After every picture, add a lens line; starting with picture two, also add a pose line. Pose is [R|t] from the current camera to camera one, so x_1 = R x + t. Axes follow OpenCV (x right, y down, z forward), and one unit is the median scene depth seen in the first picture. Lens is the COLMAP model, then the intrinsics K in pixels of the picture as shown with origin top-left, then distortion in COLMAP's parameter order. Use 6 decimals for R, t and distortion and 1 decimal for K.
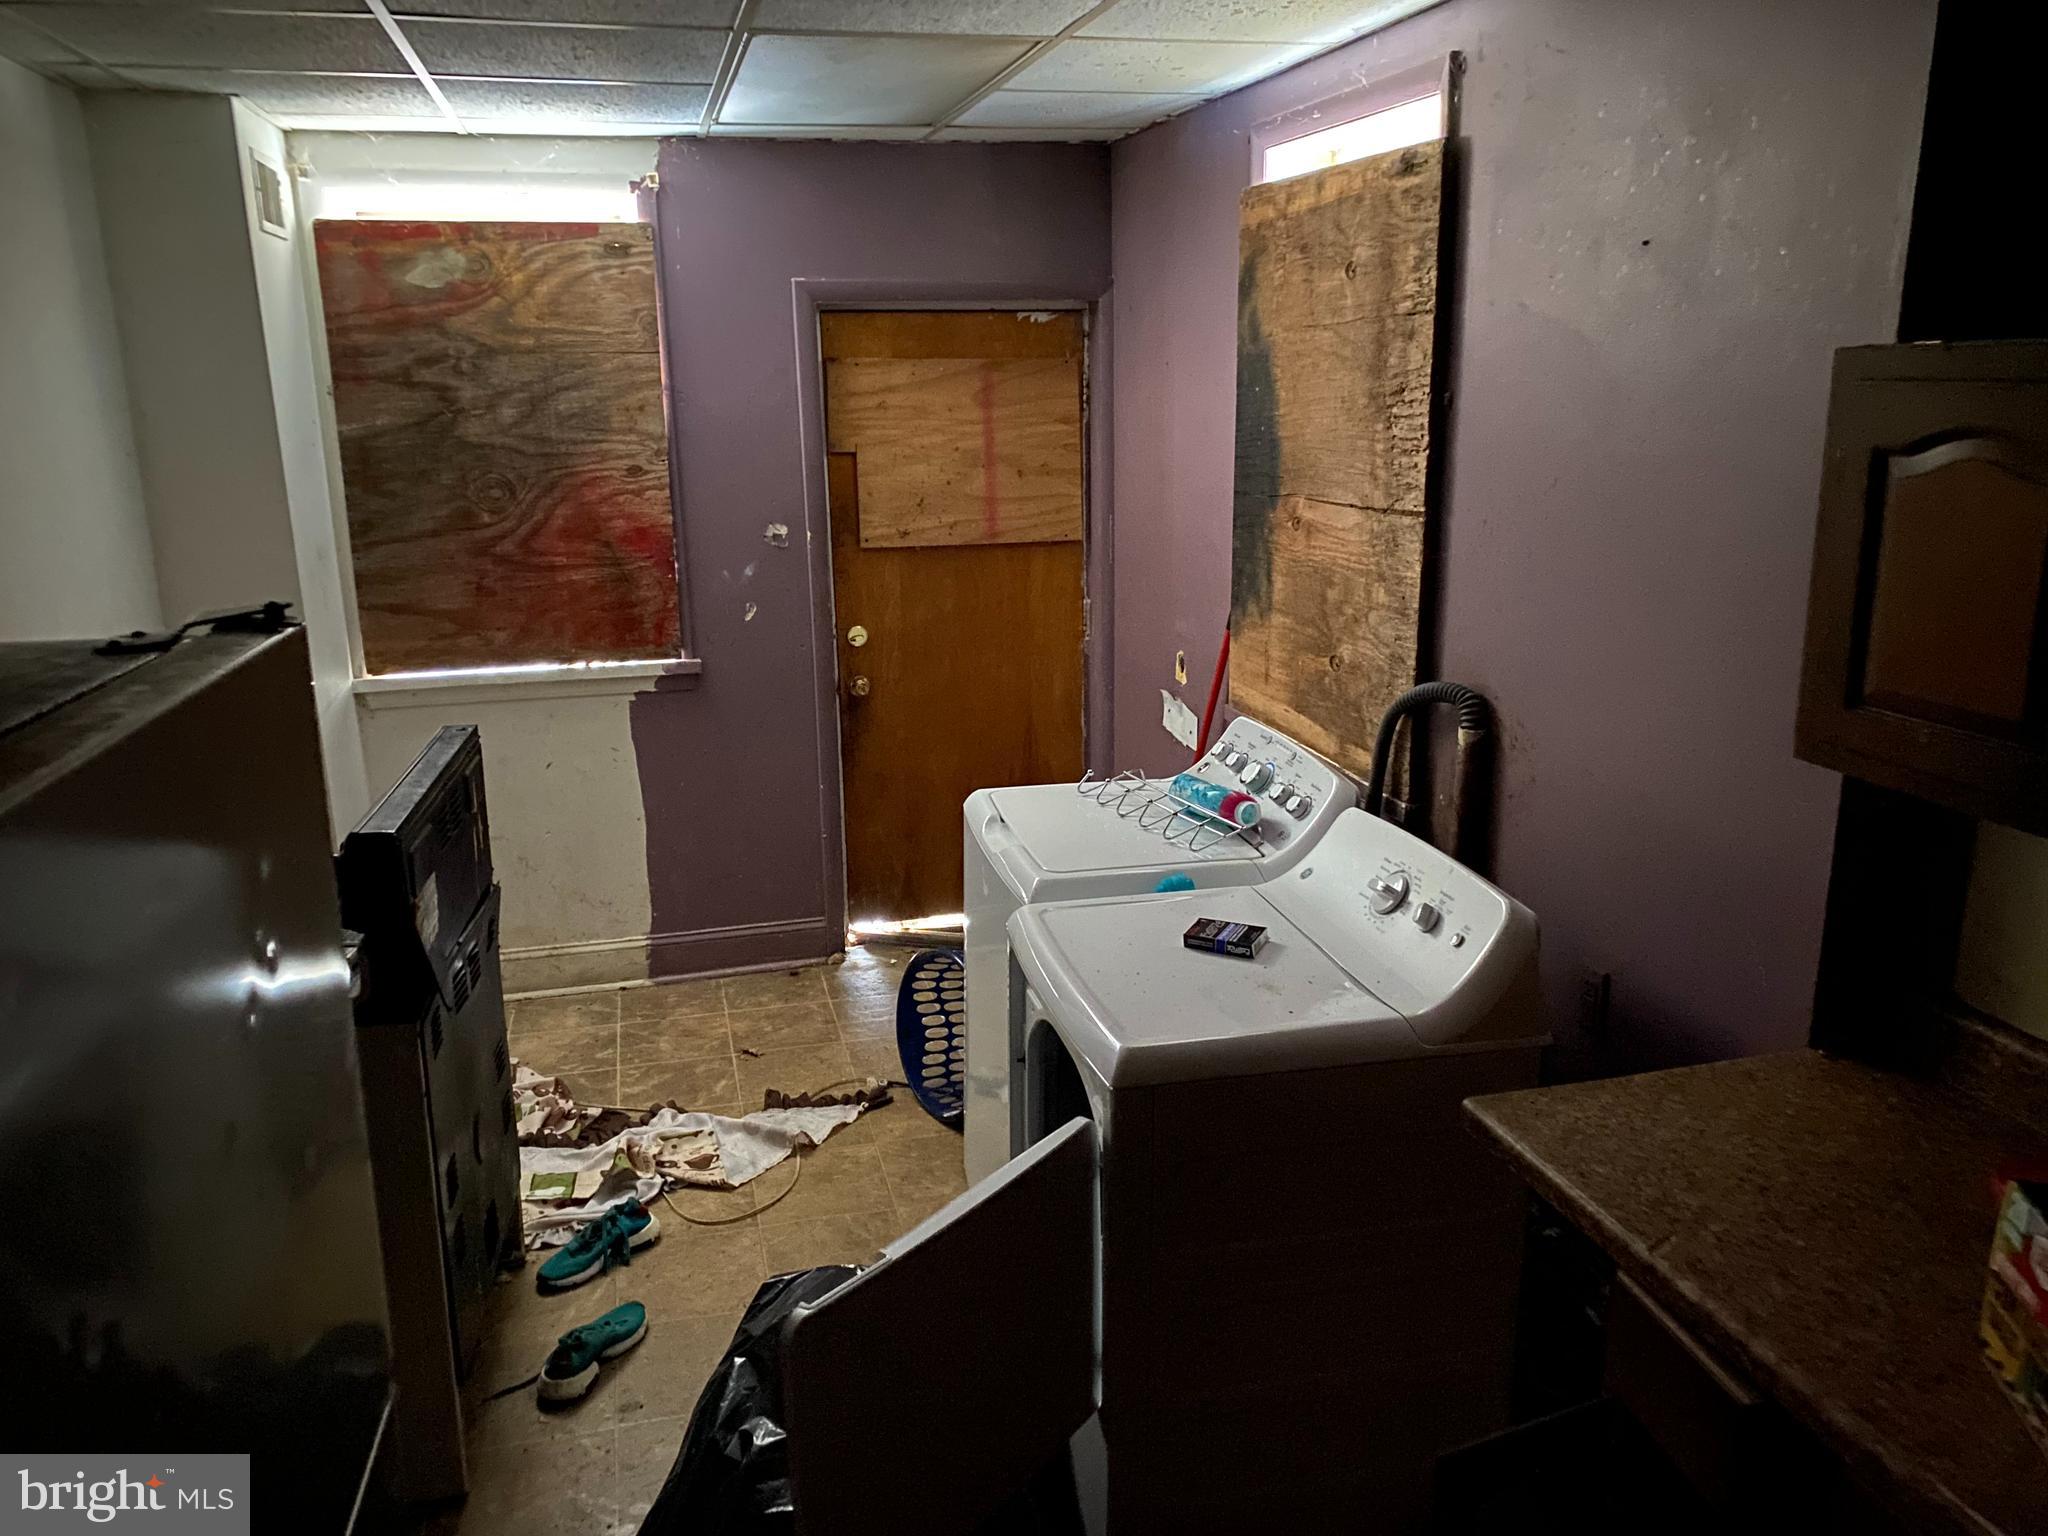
lens RADIAL K [[1560.4, 0, 1041.4], [0, 1560.4, 759.4], [0, 0, 1]] dist [0.031392, -0.039944]
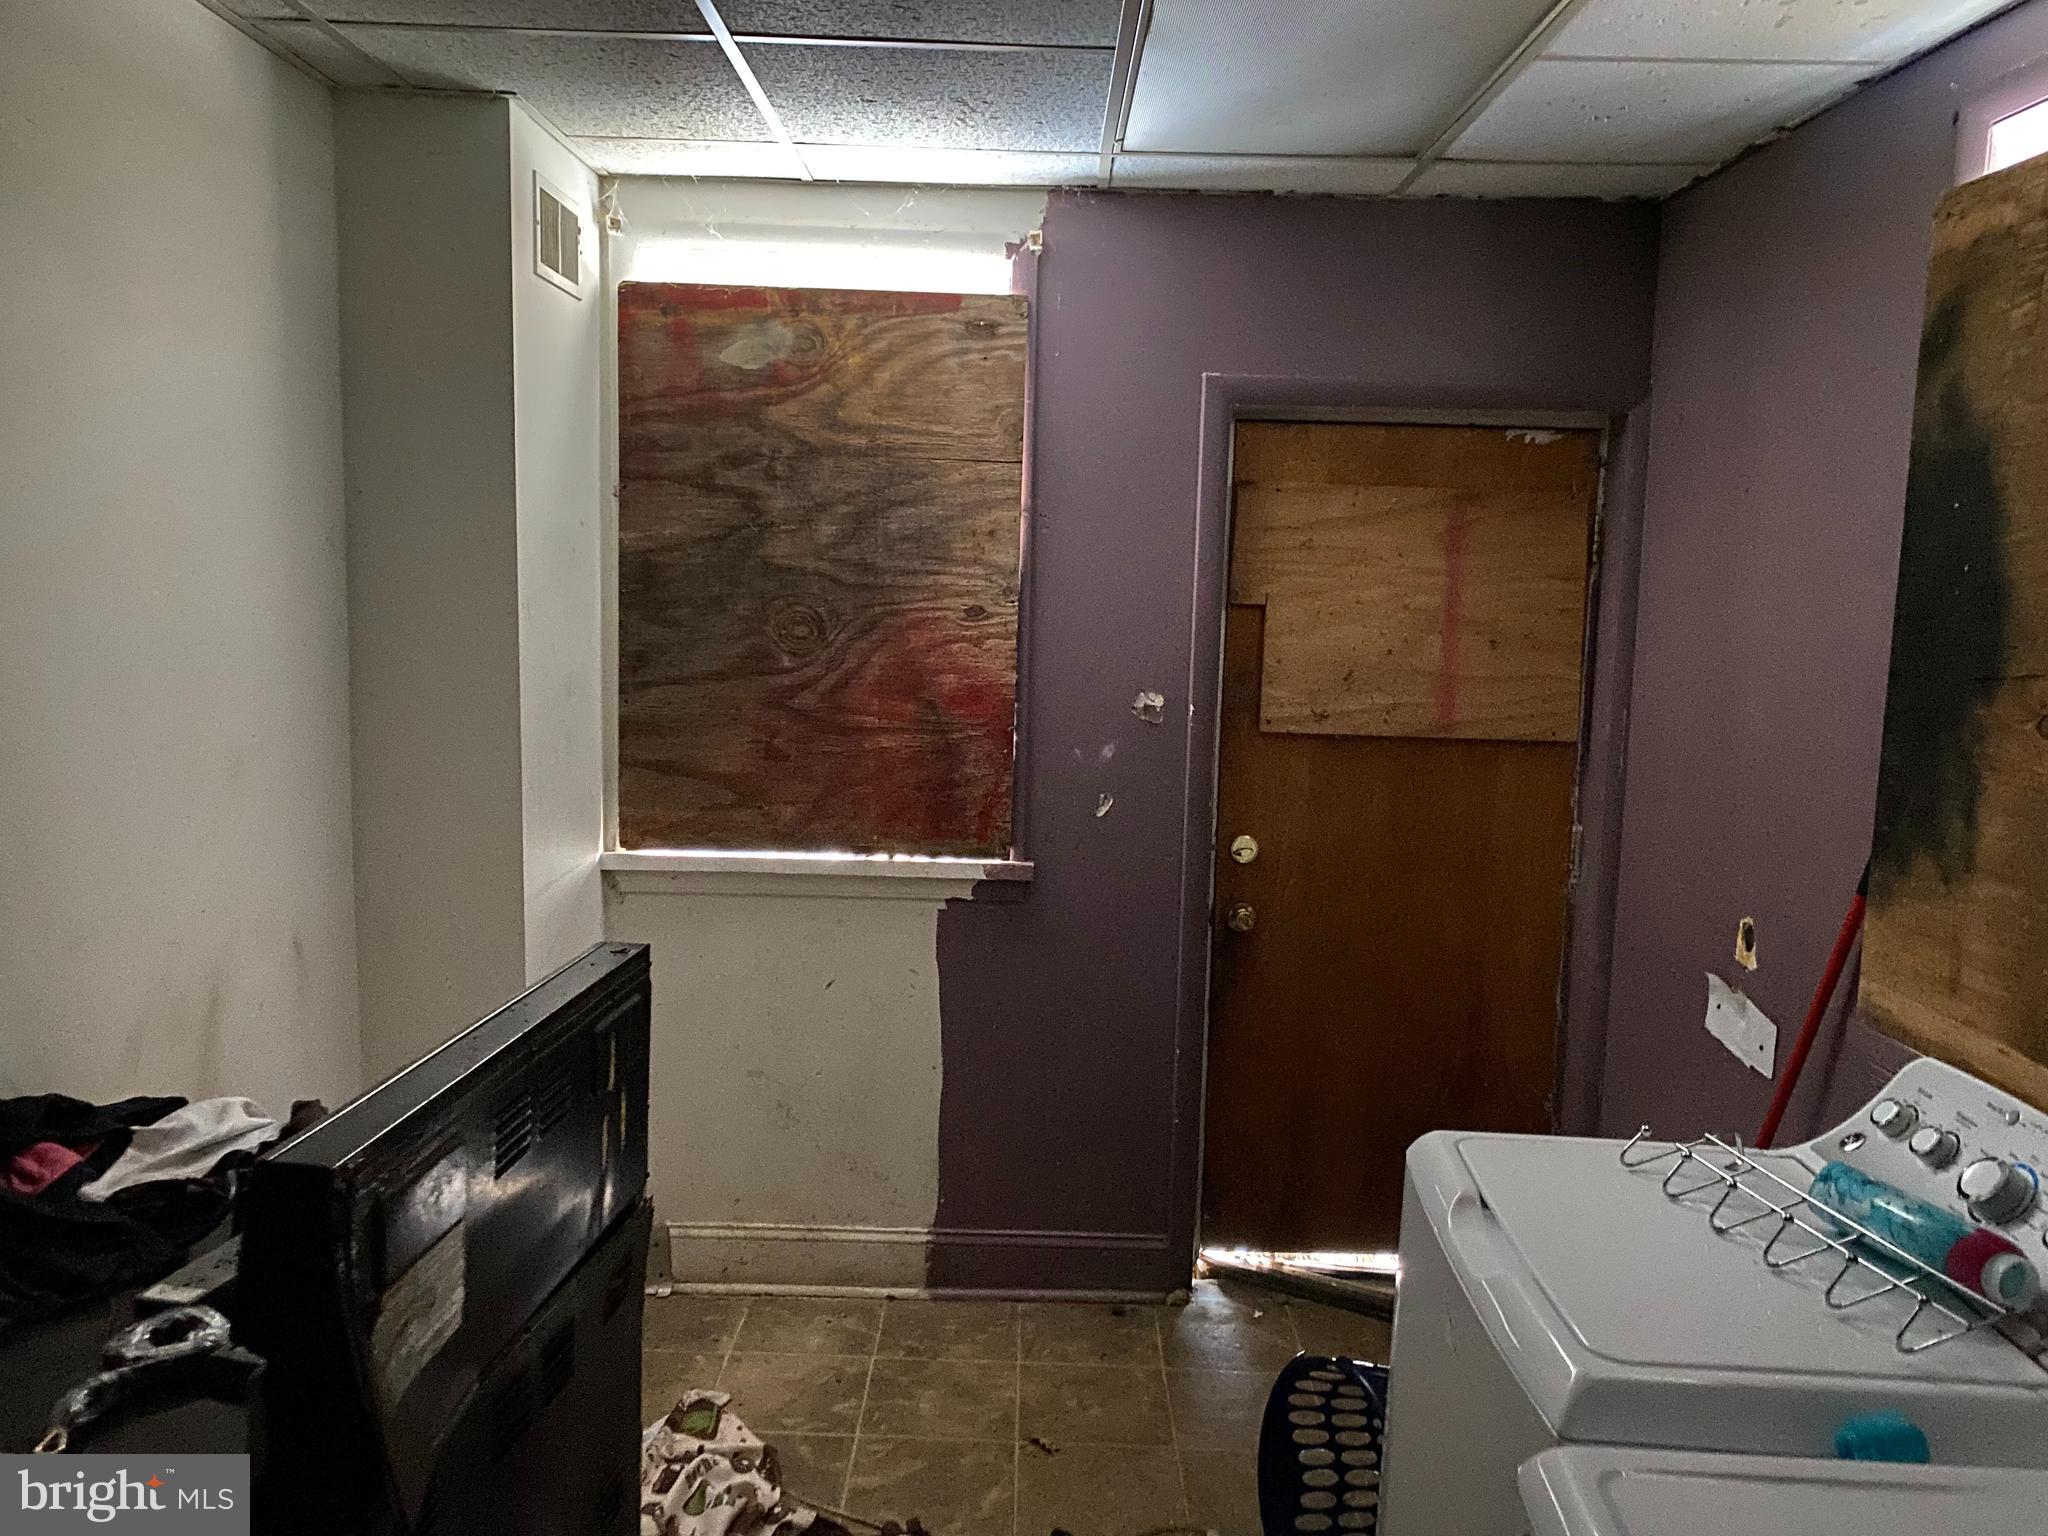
lens RADIAL K [[1560.4, 0, 1017.1], [0, 1560.4, 762.8], [0, 0, 1]] dist [0.031392, -0.039944]
pose [[0.963958, 0.071593, -0.256243, -0.043918], [-0.103960, 0.987902, -0.115072, -0.028939], [0.244904, 0.137564, 0.959739, 0.314313]]
